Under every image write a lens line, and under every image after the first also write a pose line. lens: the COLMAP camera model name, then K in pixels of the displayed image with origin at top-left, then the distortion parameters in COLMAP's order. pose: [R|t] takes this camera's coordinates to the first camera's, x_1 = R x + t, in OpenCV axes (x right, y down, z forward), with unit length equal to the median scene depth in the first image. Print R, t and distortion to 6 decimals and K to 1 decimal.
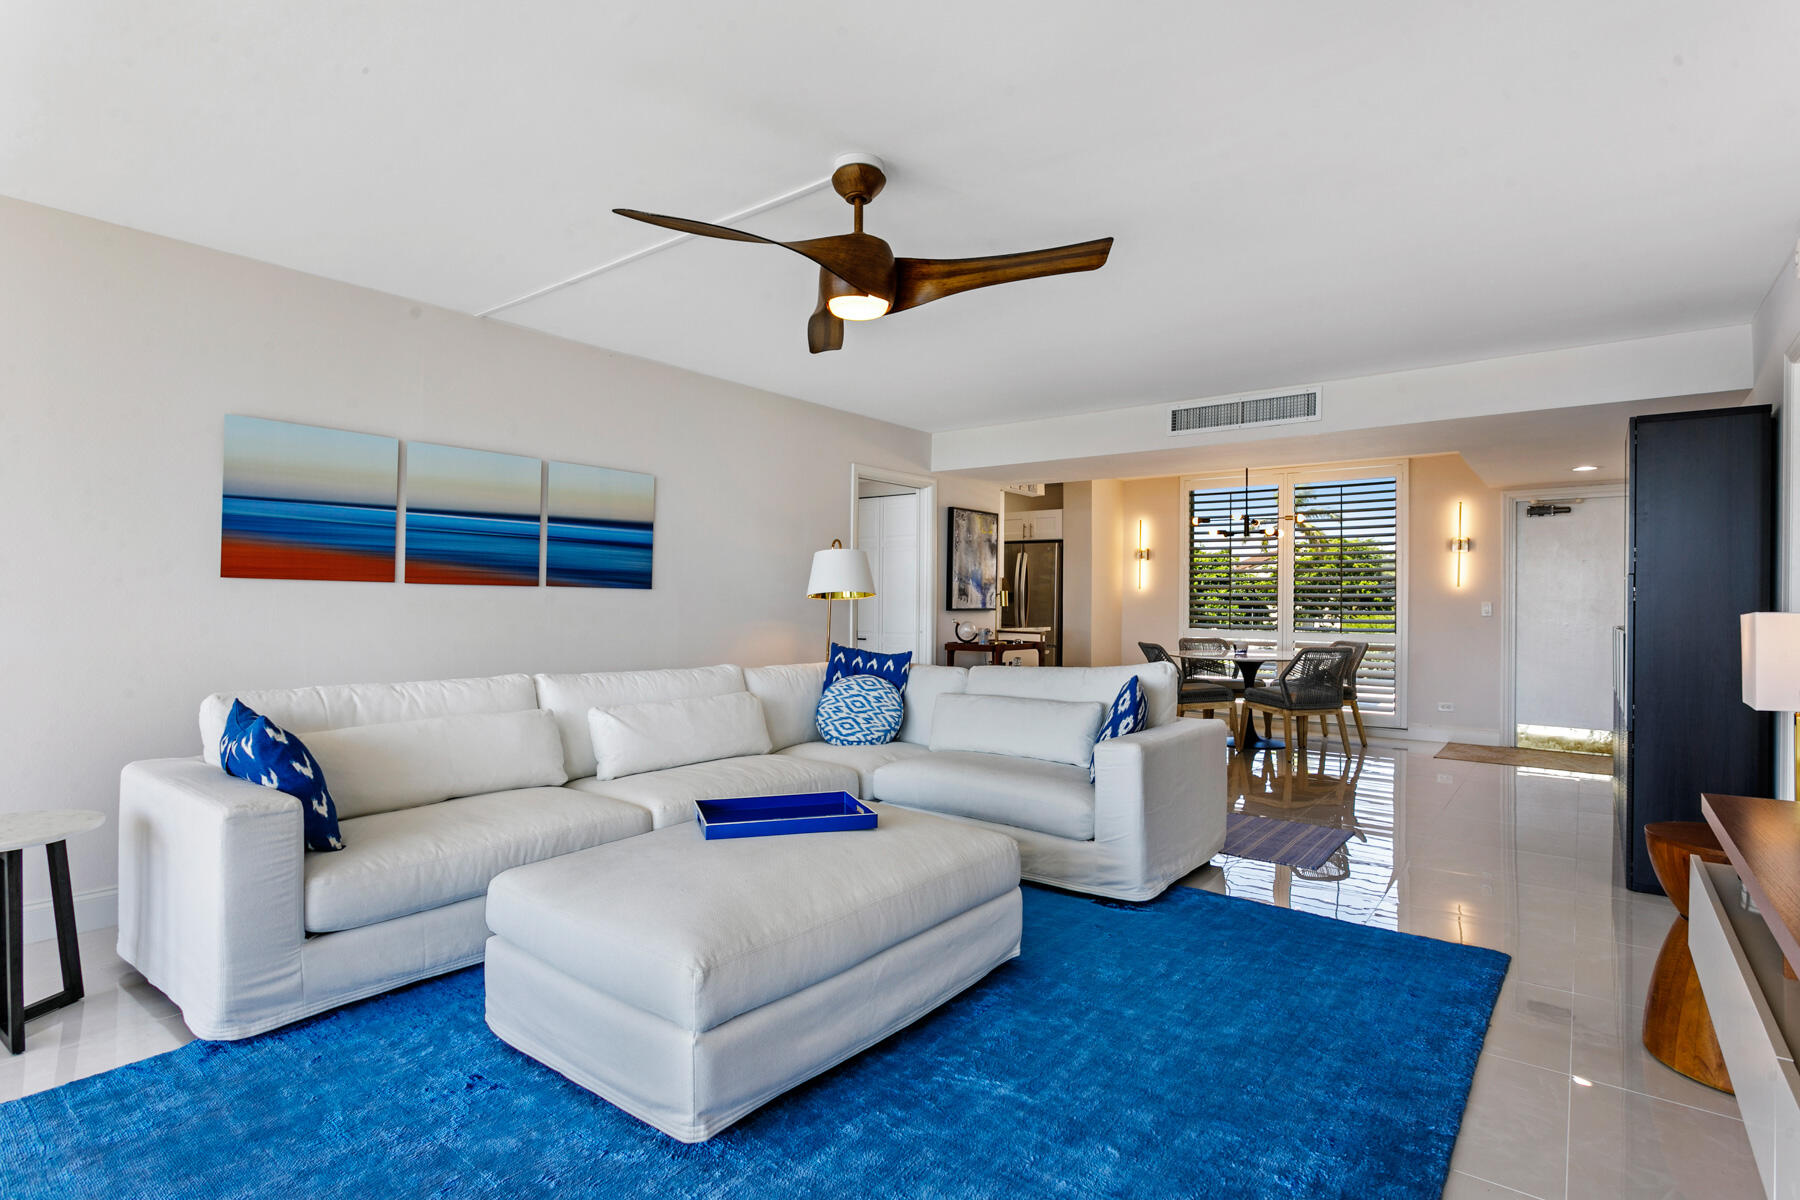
lens RADIAL K [[920.0, 0, 888.6], [0, 920.0, 602.3], [0, 0, 1]] dist [0.002444, 0.000665]
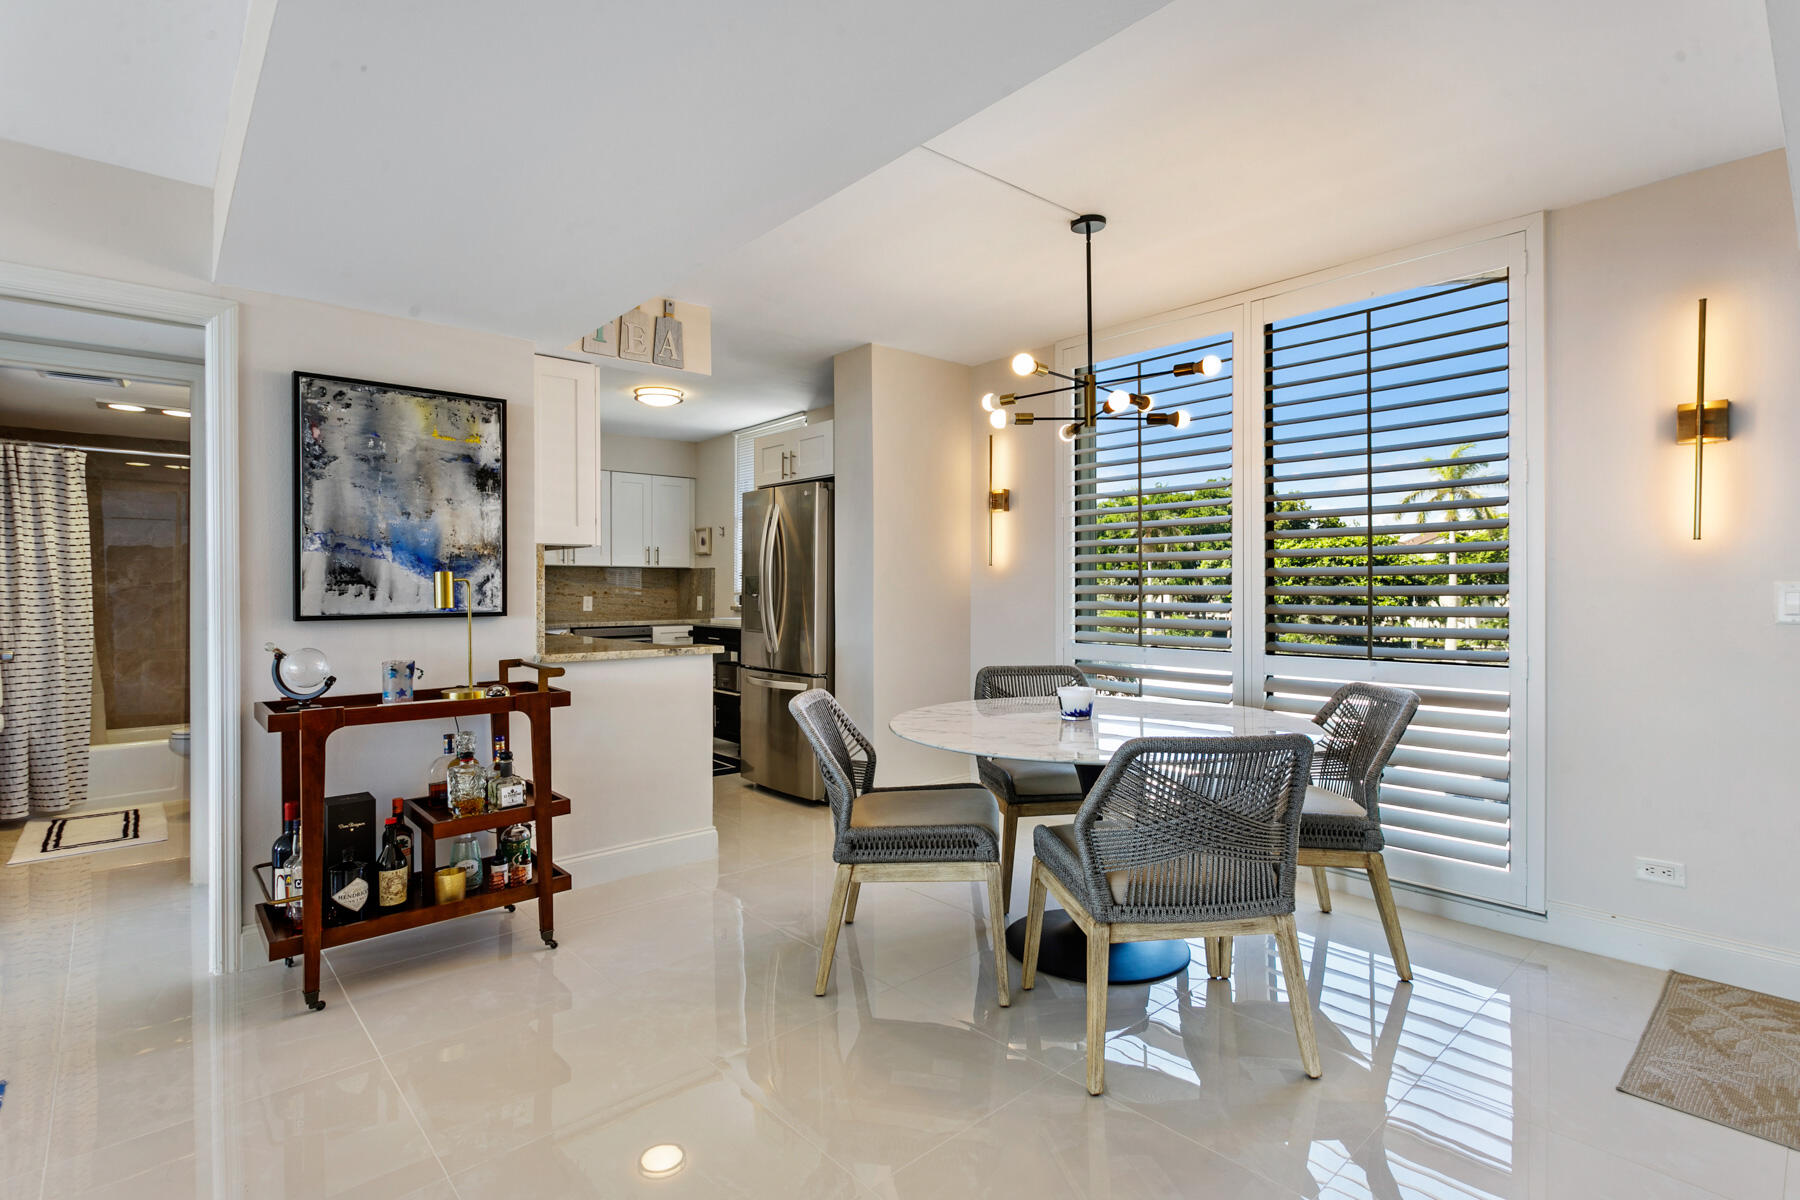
lens RADIAL K [[876.1, 0, 901.3], [0, 876.1, 605.8], [0, 0, 1]] dist [-0.005503, -0.000178]
pose [[0.980978, -0.003733, -0.194083, 0.397246], [0.006869, 0.999856, 0.015489, -0.001838], [0.193998, -0.016528, 0.980863, 0.630608]]
